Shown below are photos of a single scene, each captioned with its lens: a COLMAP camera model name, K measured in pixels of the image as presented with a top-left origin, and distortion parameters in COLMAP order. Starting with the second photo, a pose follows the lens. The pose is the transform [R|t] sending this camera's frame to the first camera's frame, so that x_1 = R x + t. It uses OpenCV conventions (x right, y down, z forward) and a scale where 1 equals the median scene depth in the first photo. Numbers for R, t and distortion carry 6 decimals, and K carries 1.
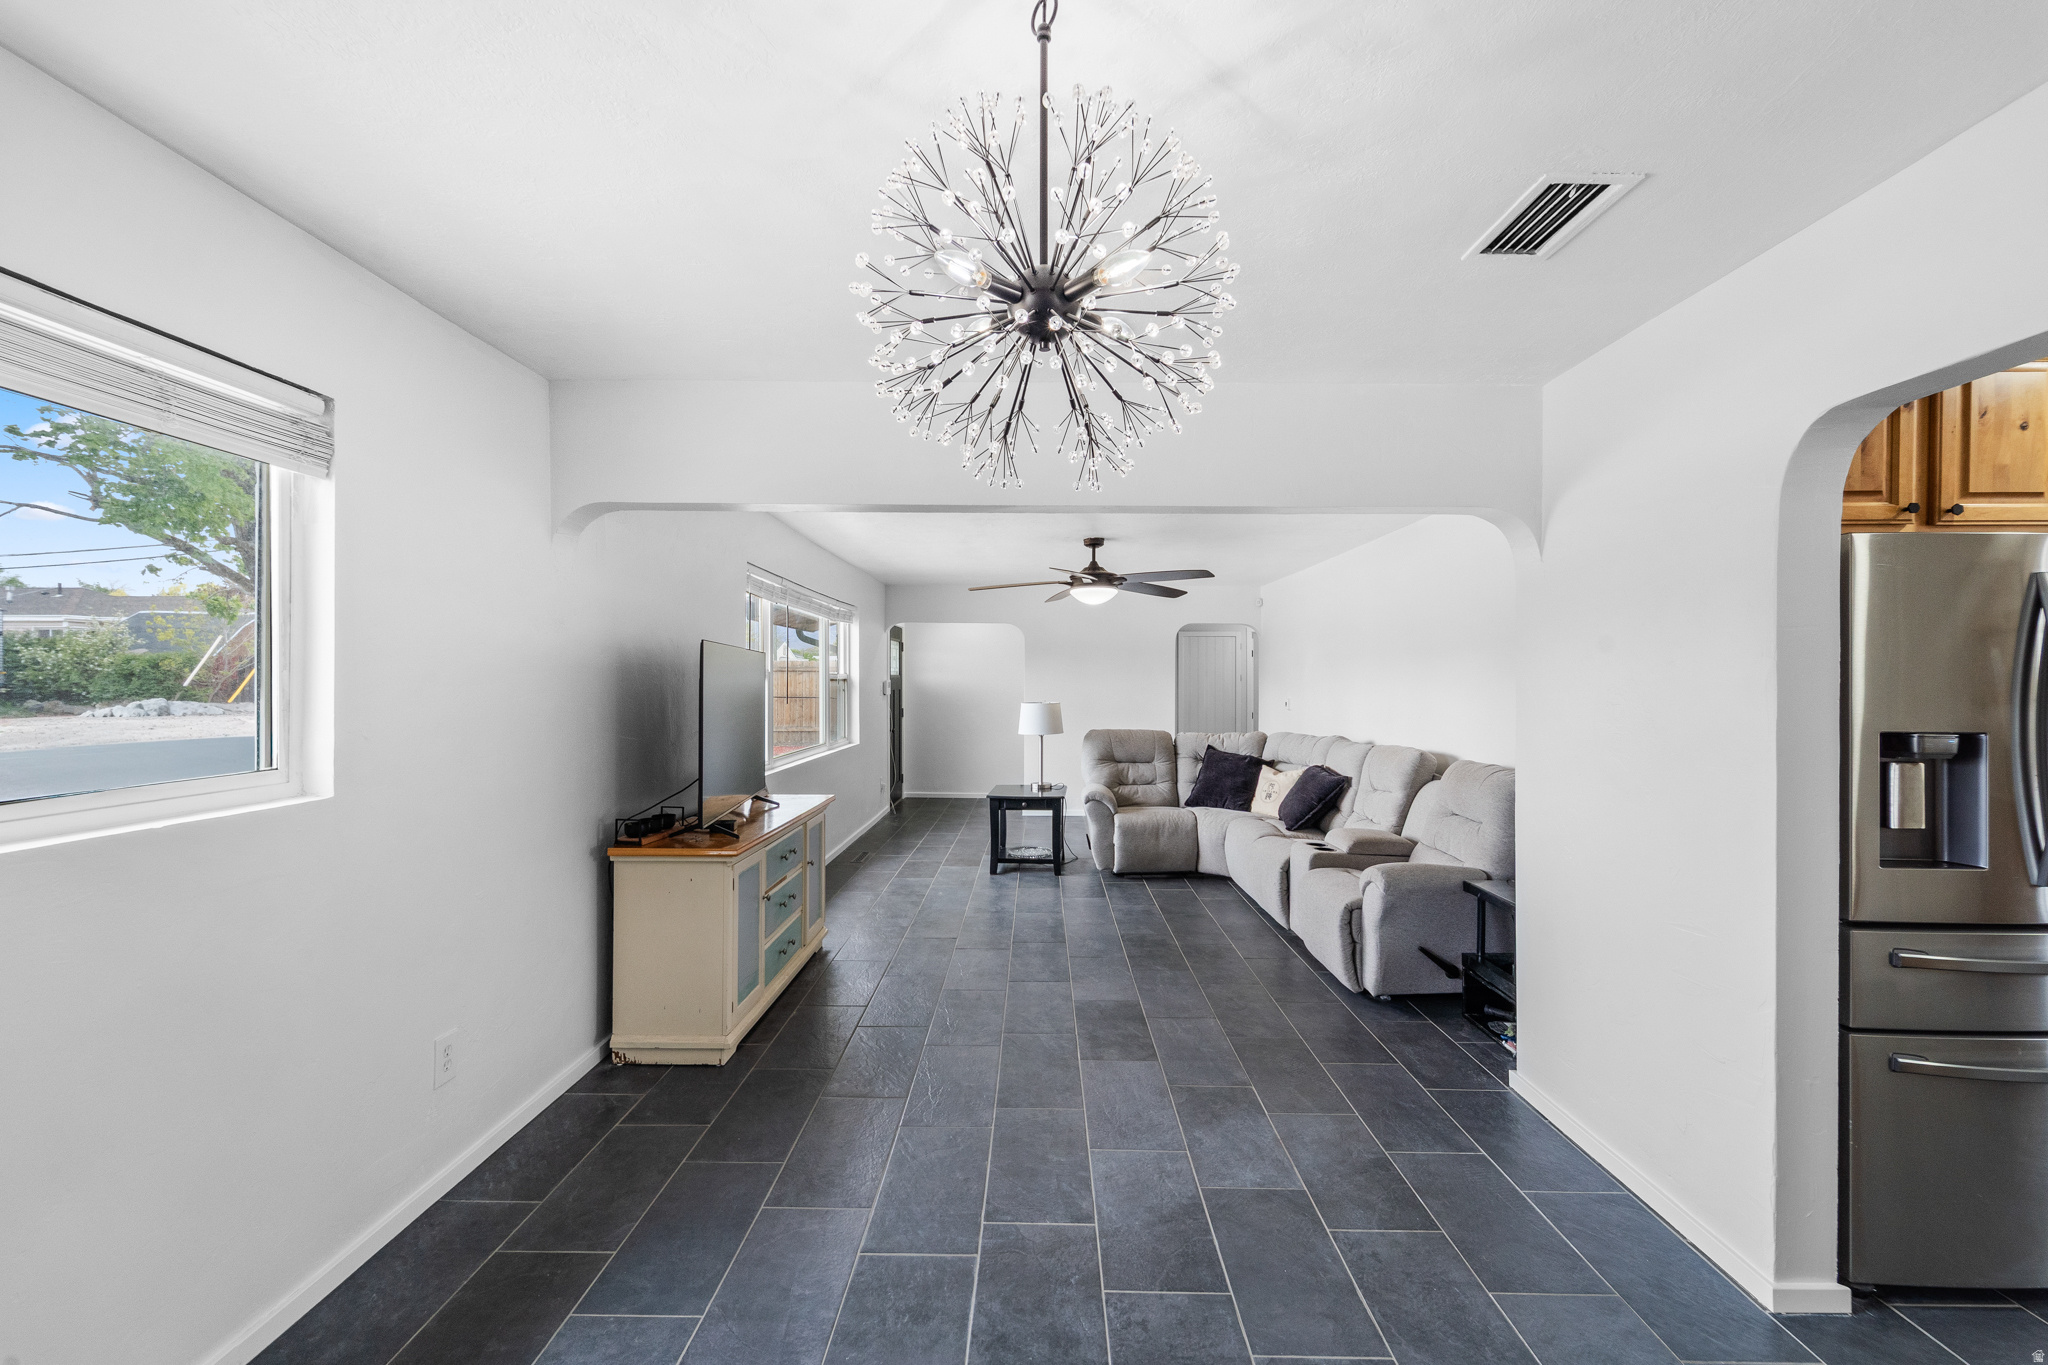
lens RADIAL K [[844.4, 0, 1024.0], [0, 844.4, 682.5], [0, 0, 1]] dist [-0.000641, -0.000411]
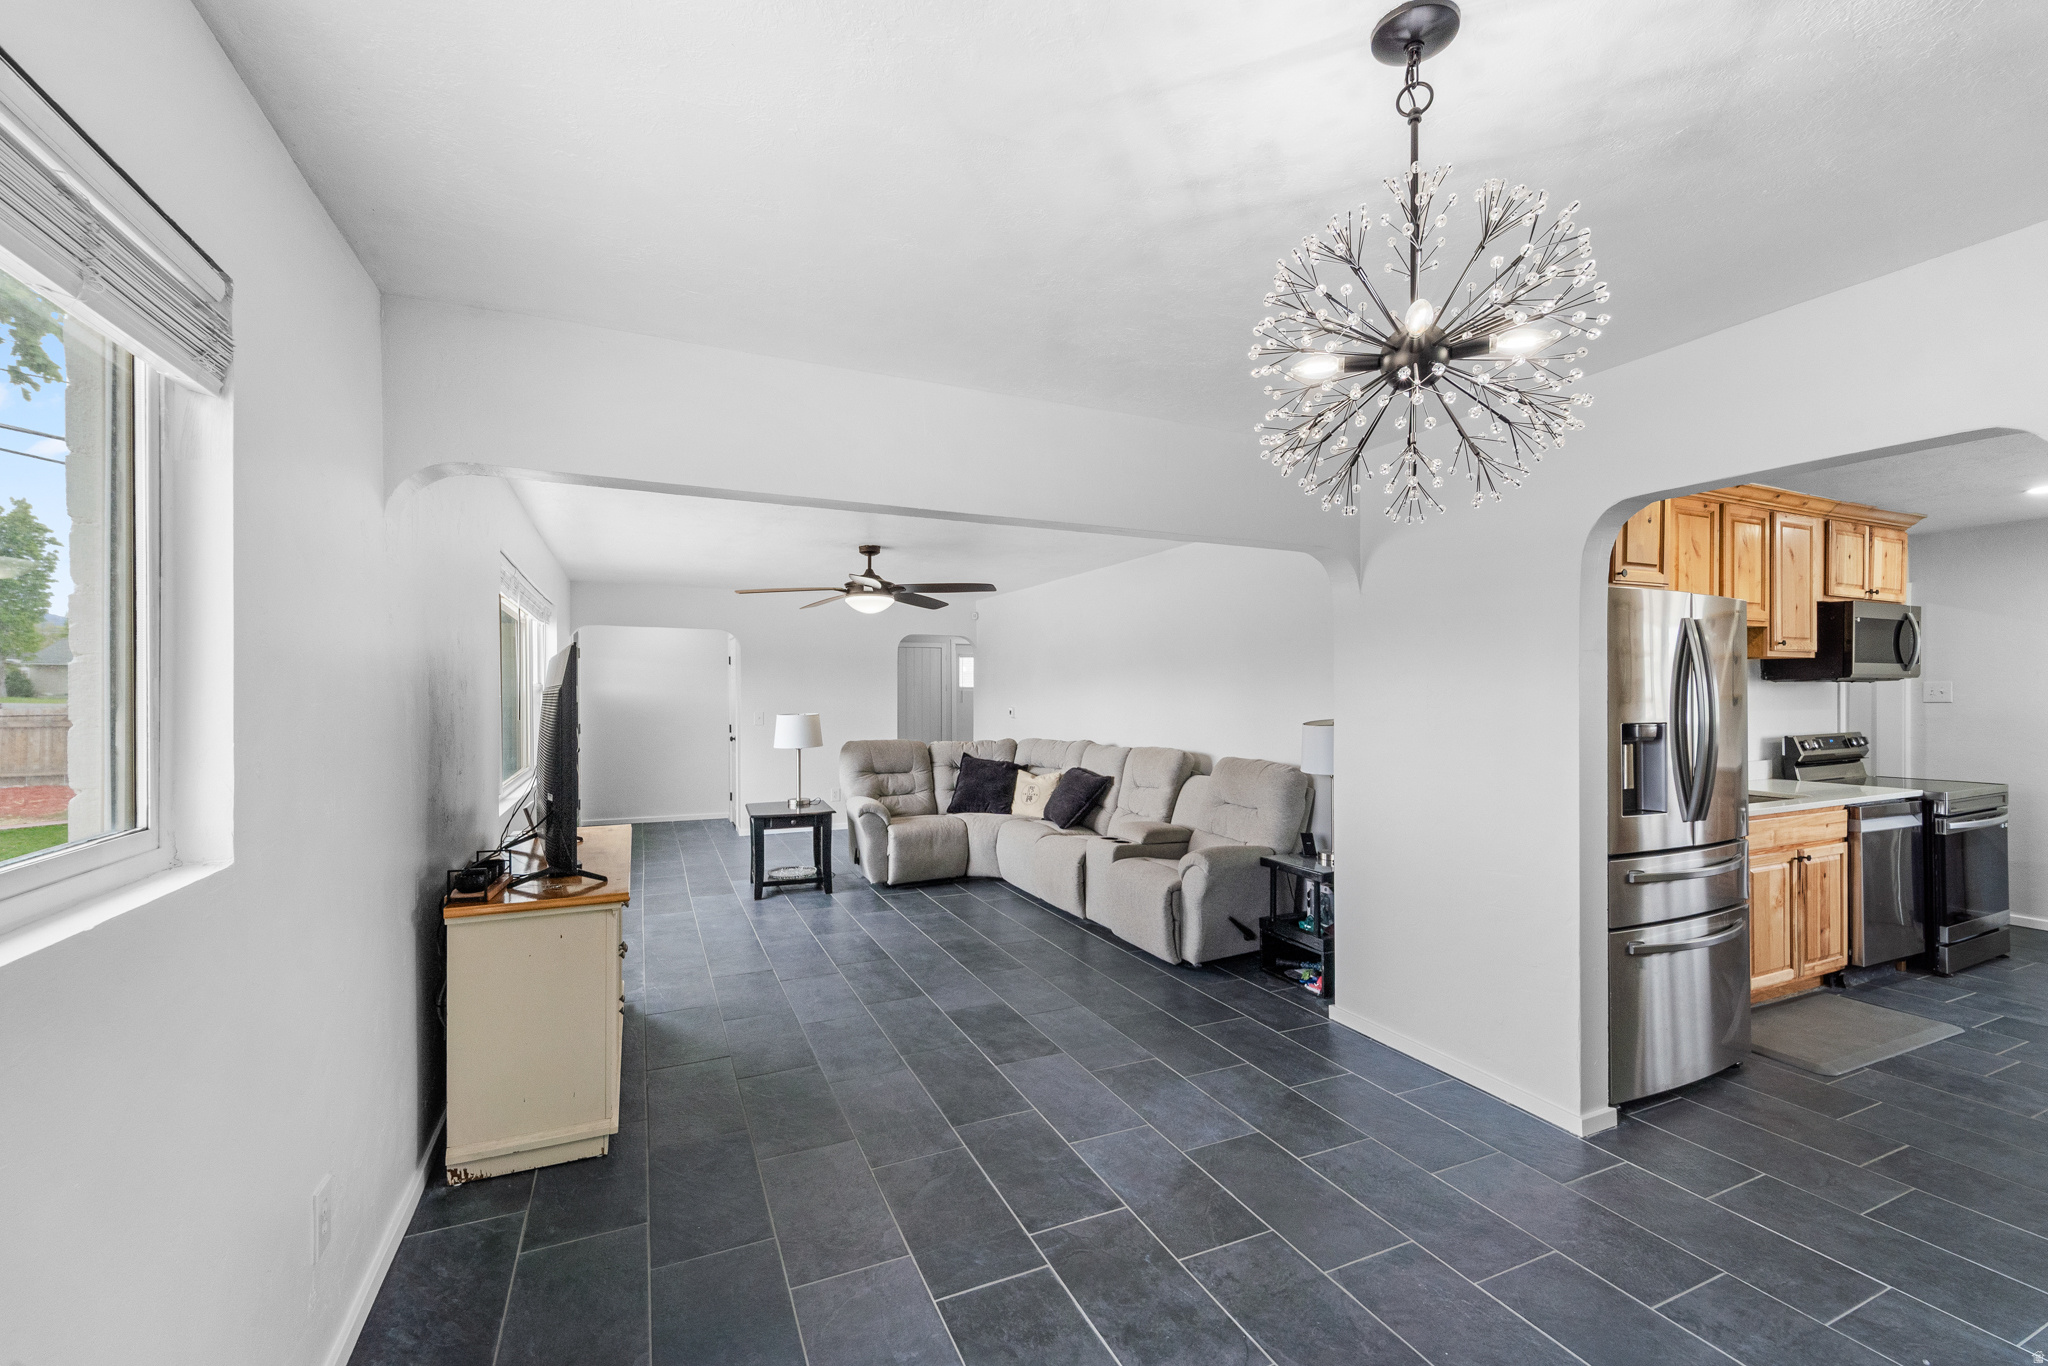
lens RADIAL K [[845.8, 0, 1015.8], [0, 845.8, 694.5], [0, 0, 1]] dist [0.001995, 0.000412]
pose [[0.905416, -0.005110, 0.424494, -0.229993], [0.004250, 0.999987, 0.002974, -0.000335], [-0.424504, -0.000889, 0.905426, 0.048932]]
